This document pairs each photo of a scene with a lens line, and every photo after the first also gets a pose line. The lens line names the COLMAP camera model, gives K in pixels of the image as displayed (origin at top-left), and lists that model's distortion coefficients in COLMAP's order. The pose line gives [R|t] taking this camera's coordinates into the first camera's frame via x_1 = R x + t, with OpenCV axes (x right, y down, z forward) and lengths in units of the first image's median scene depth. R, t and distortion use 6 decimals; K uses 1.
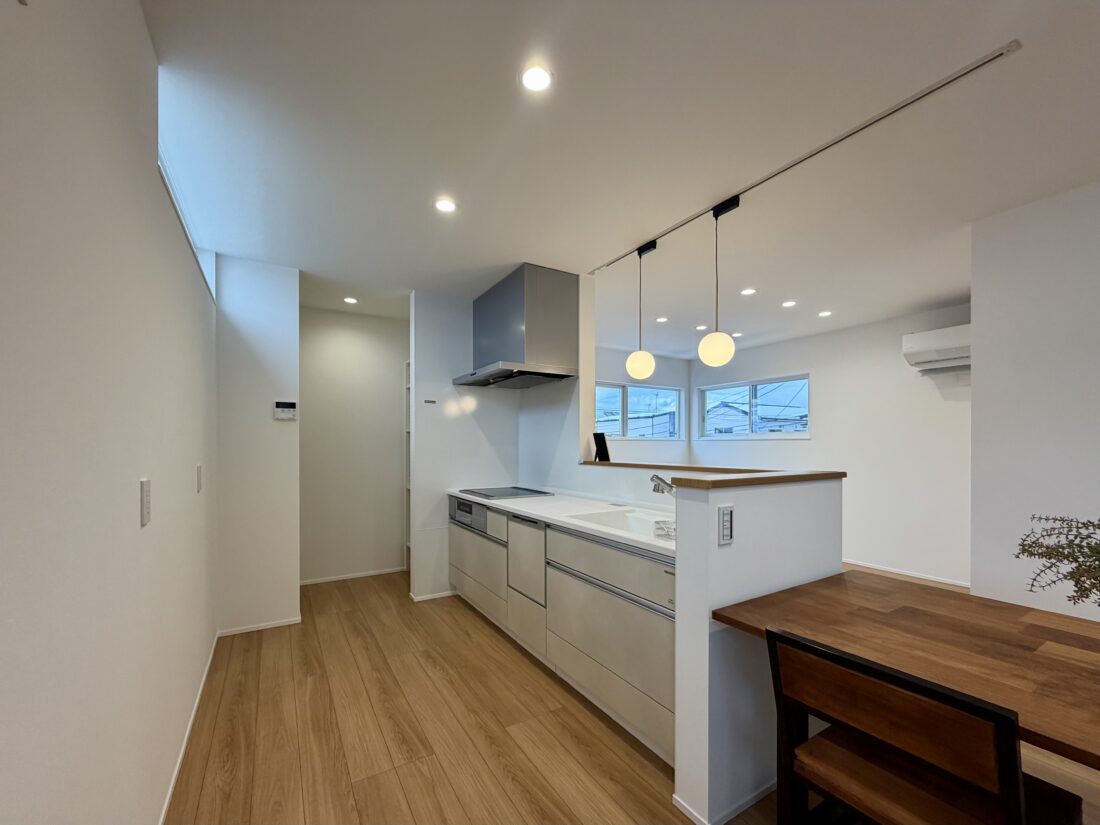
lens RADIAL K [[446.8, 0, 552.8], [0, 446.8, 449.4], [0, 0, 1]] dist [0.000068, -0.000003]
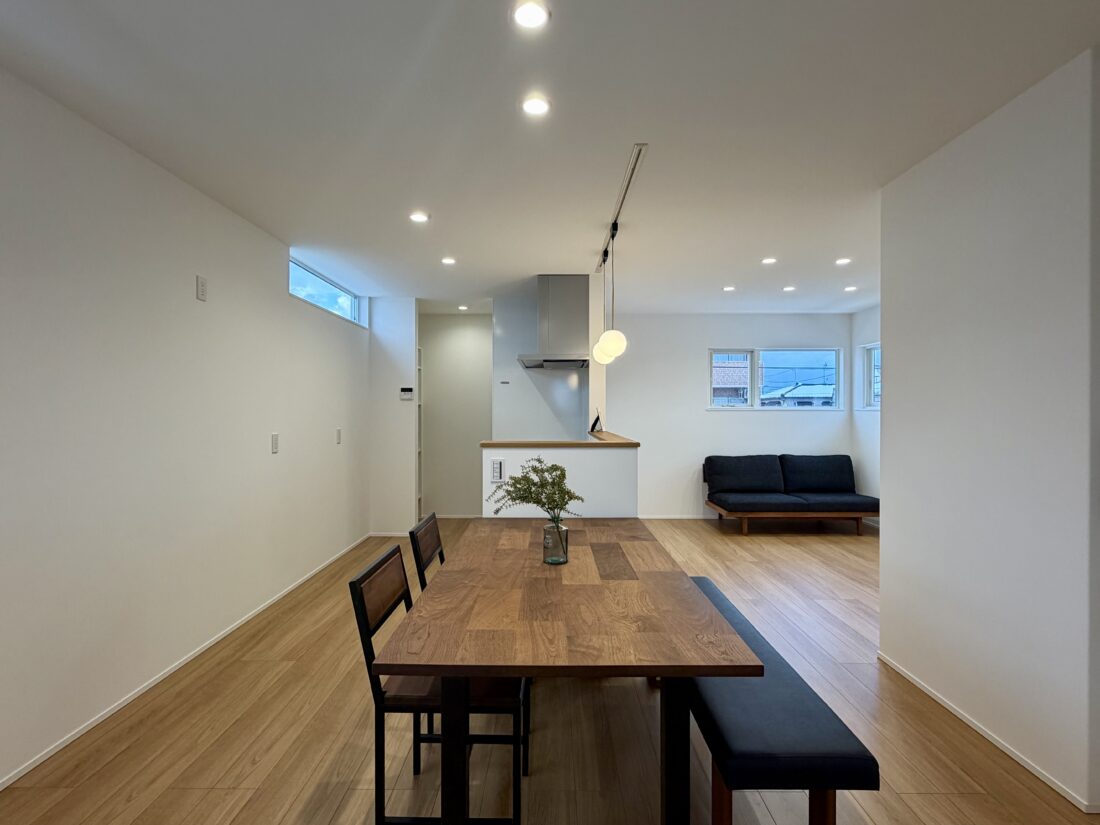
lens RADIAL K [[535.0, 0, 550.5], [0, 535.0, 415.2], [0, 0, 1]] dist [0.006206, 0.000806]
pose [[0.849387, 0.005186, -0.527745, 0.764096], [-0.006465, 0.999979, -0.000580, -0.016094], [0.527730, 0.003905, 0.849403, -0.273539]]
